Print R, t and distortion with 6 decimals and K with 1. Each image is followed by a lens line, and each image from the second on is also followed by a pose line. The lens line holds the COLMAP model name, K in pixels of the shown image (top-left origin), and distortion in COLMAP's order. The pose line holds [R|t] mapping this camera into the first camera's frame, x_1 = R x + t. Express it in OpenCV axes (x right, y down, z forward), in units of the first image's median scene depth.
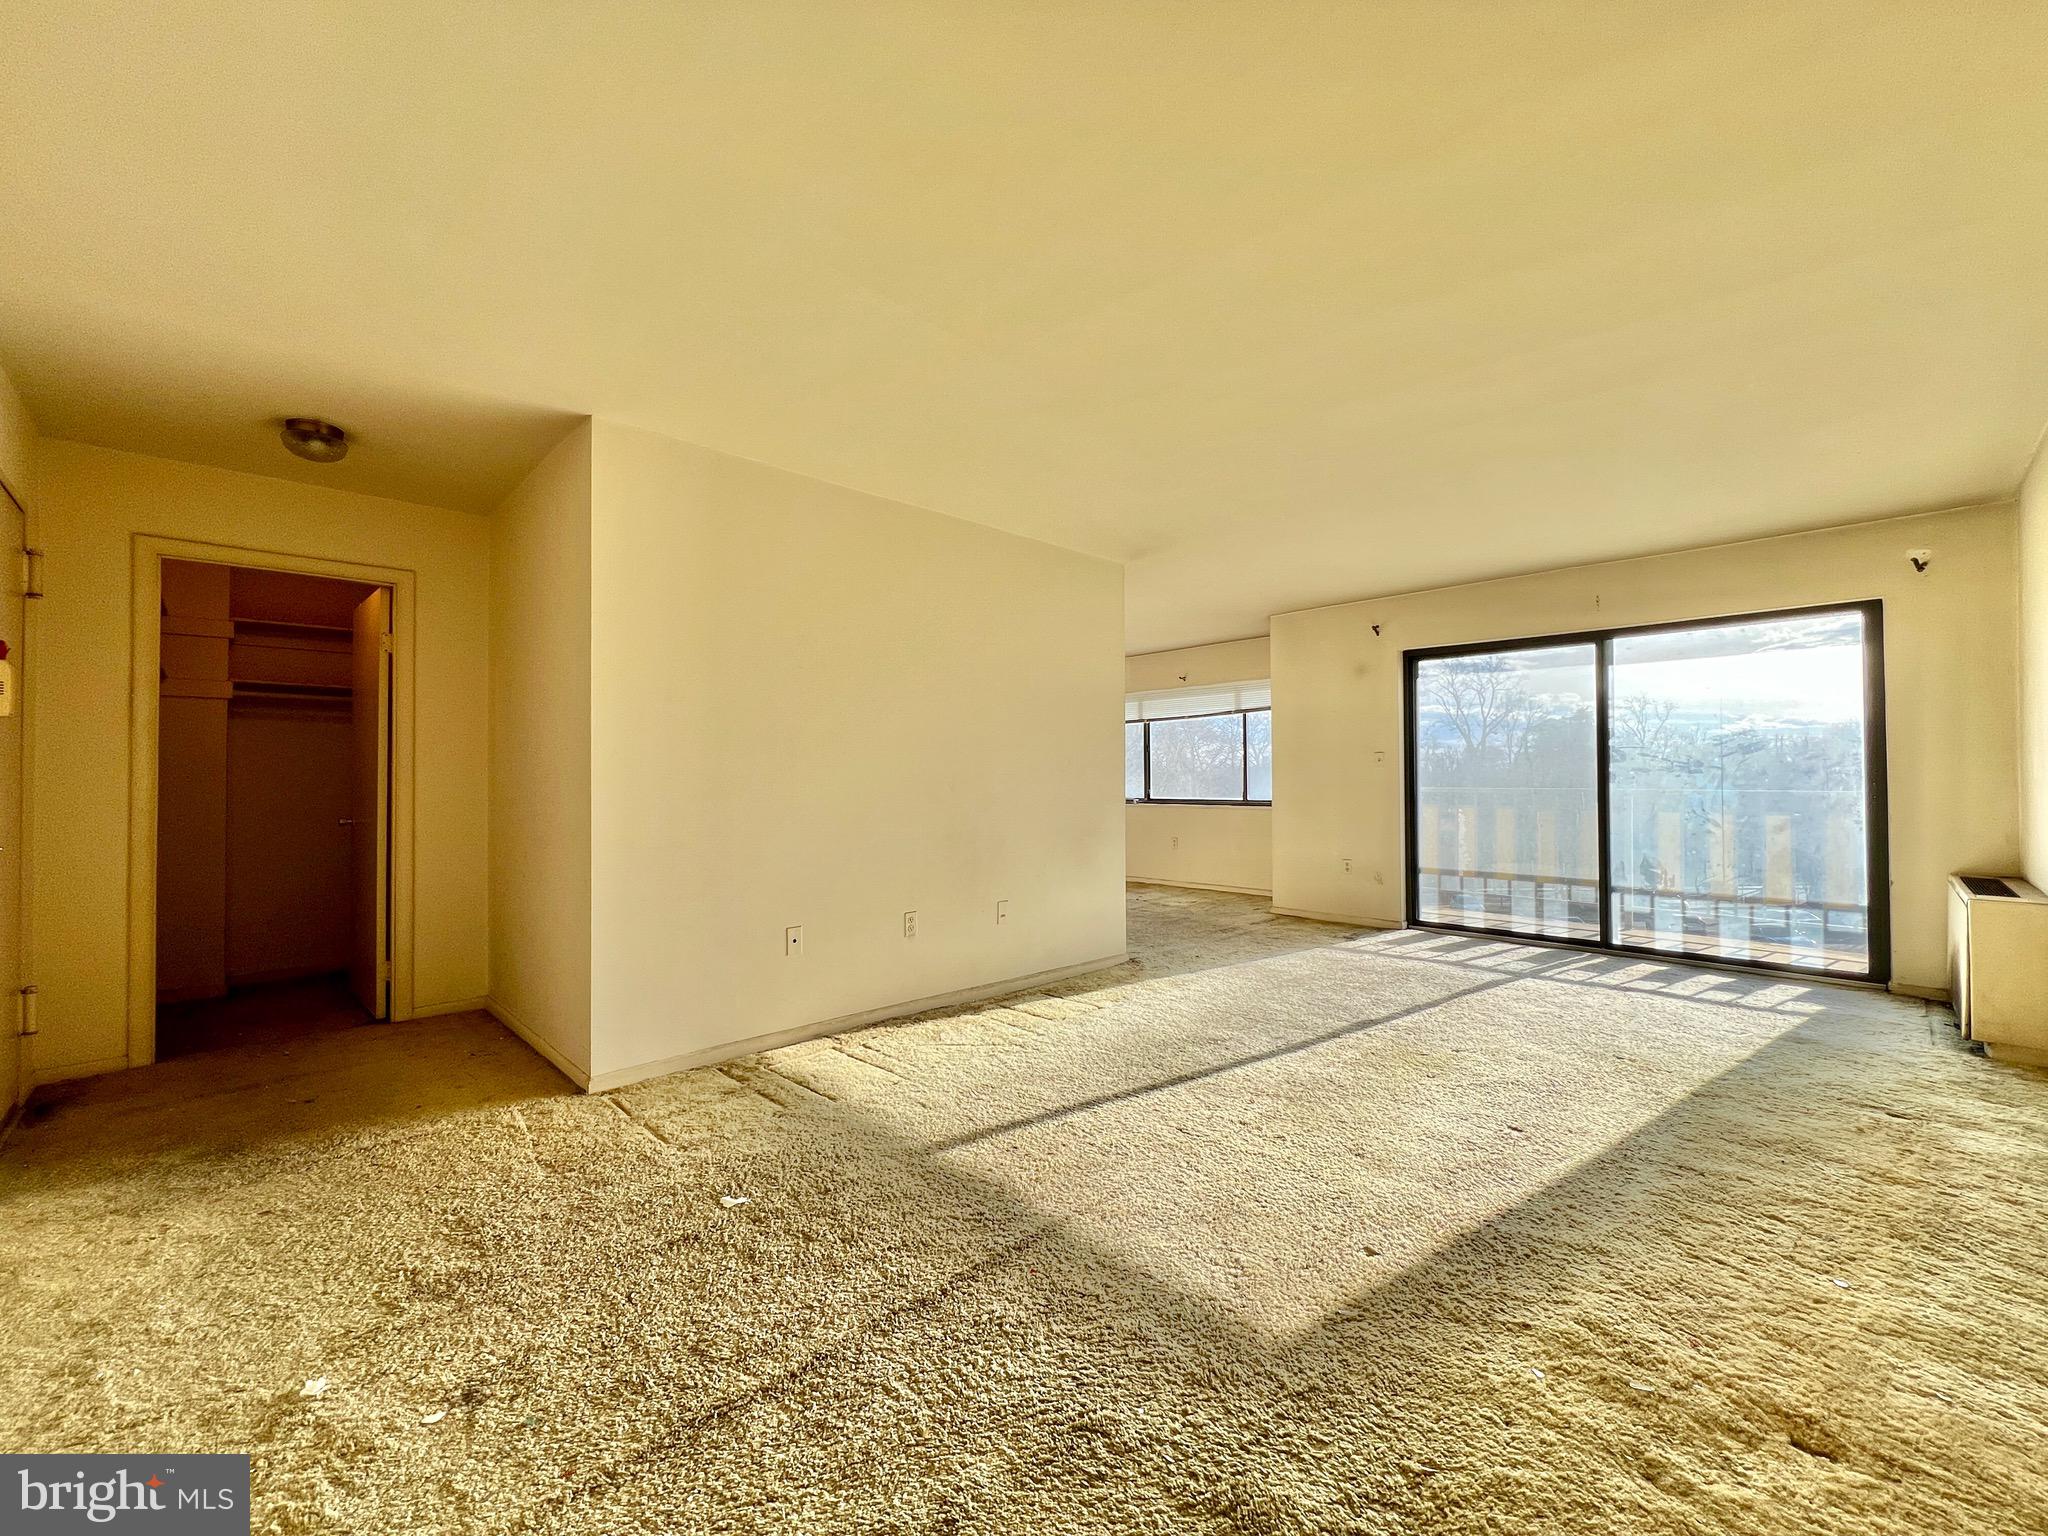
lens RADIAL K [[814.0, 0, 1020.3], [0, 814.0, 768.3], [0, 0, 1]] dist [-0.003082, 0.000033]
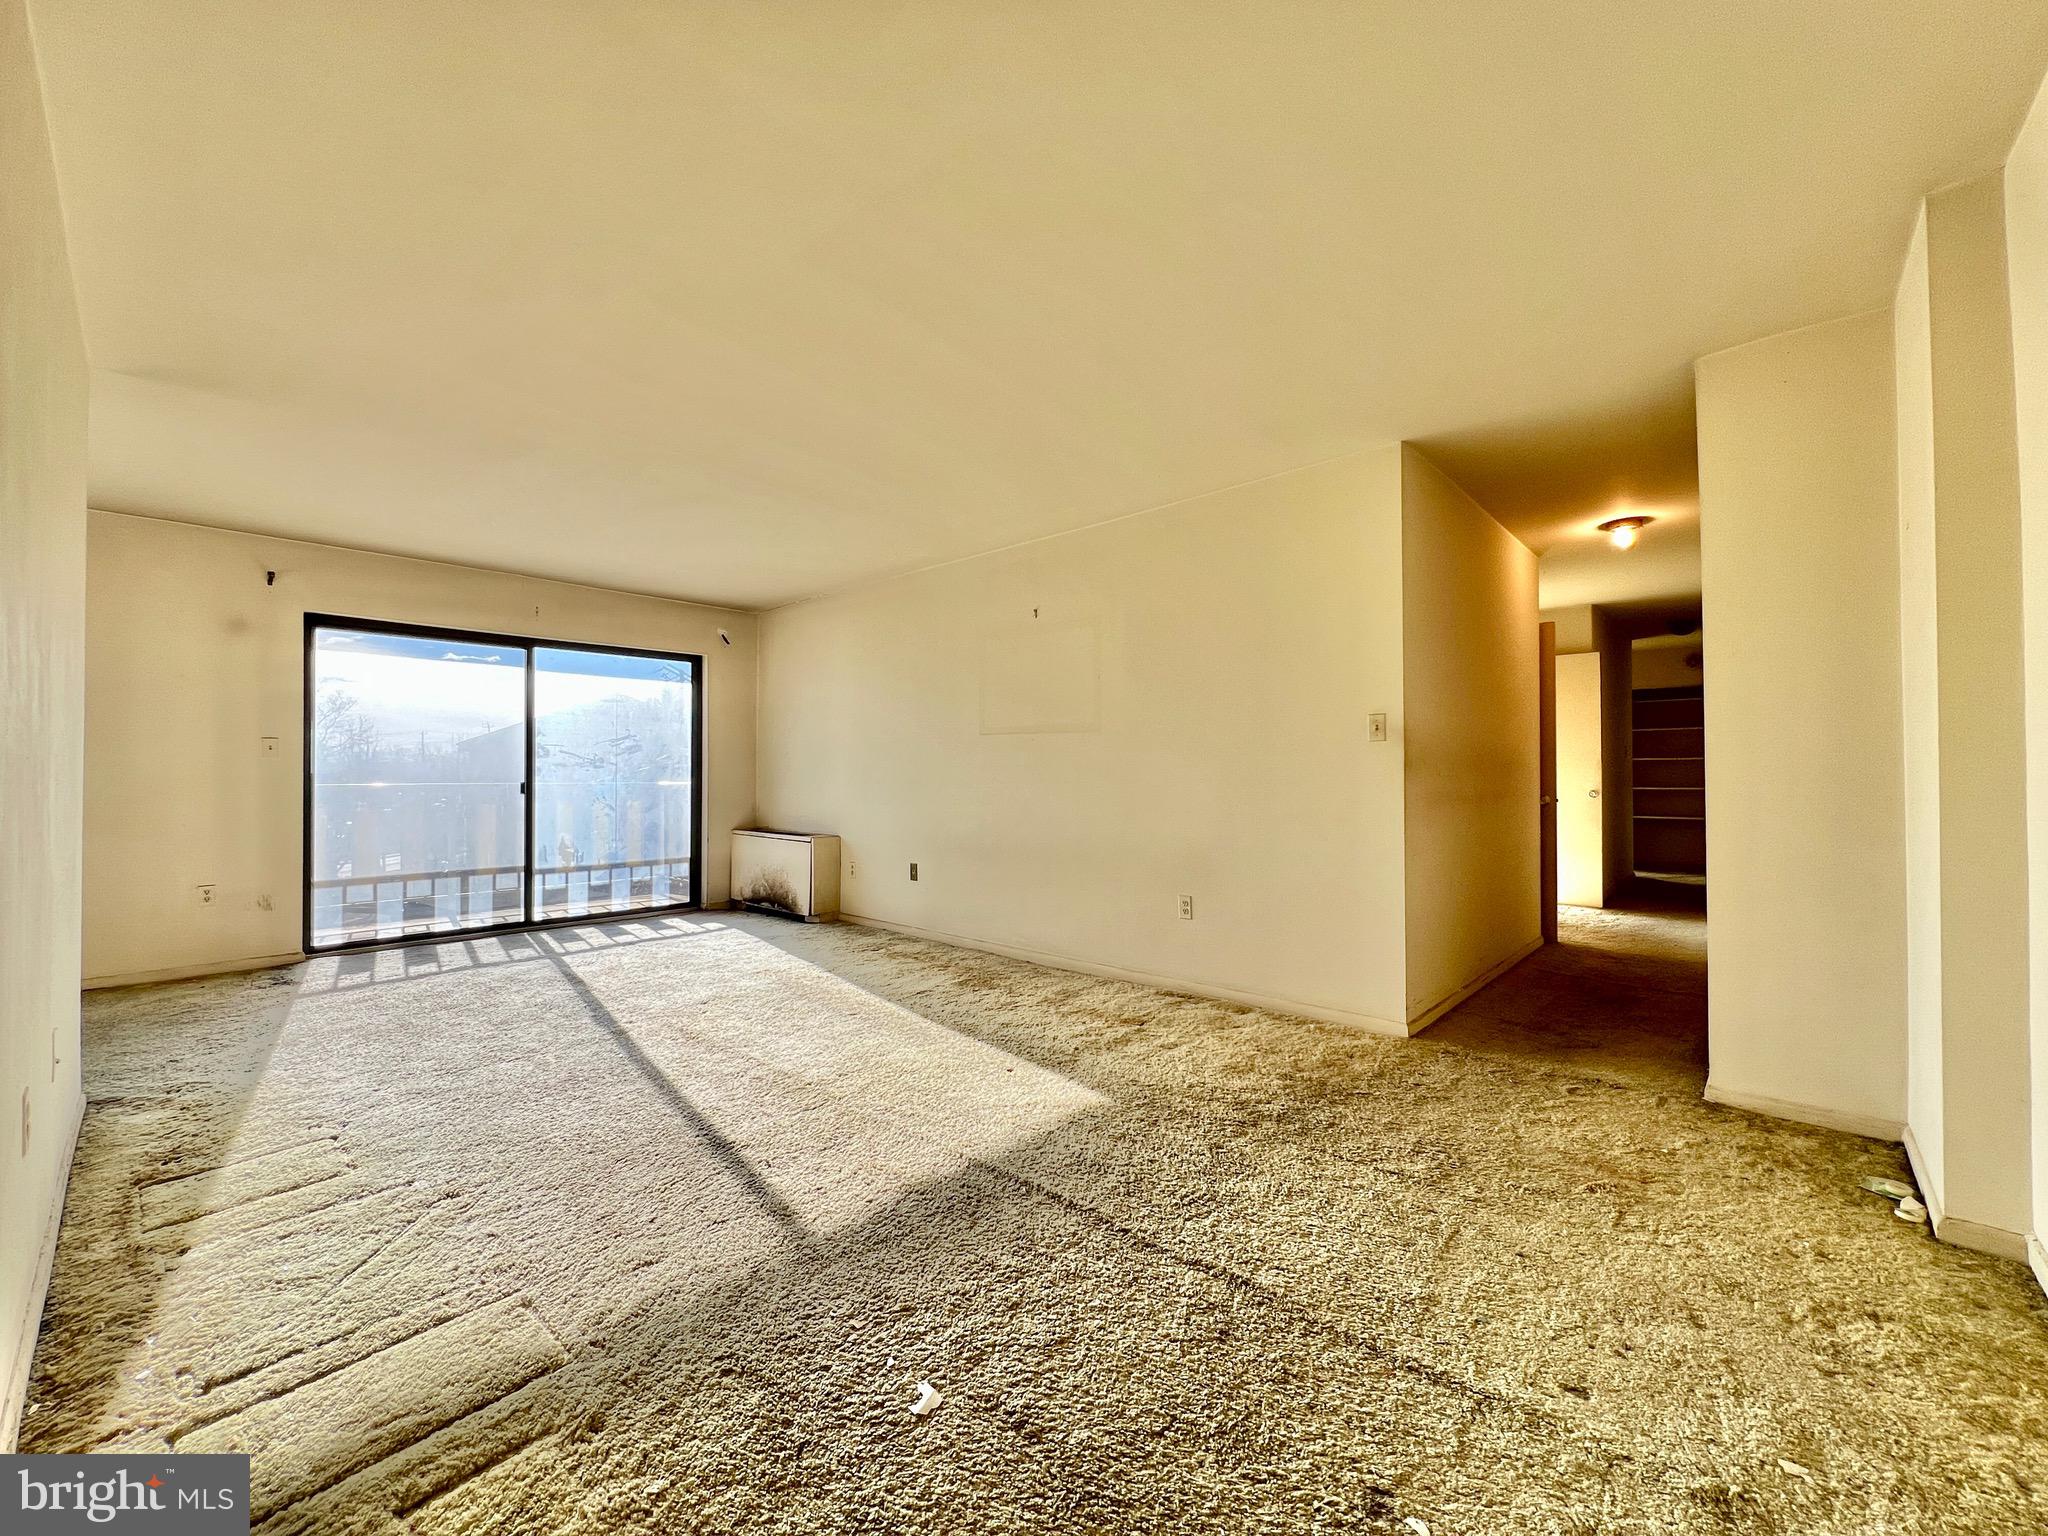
lens RADIAL K [[814.0, 0, 1020.3], [0, 814.0, 768.3], [0, 0, 1]] dist [-0.003082, 0.000033]
pose [[-0.054409, 0.012133, 0.998445, -0.470271], [-0.009111, 0.999879, -0.012647, 0.016696], [-0.998477, -0.009785, -0.054292, 0.447639]]
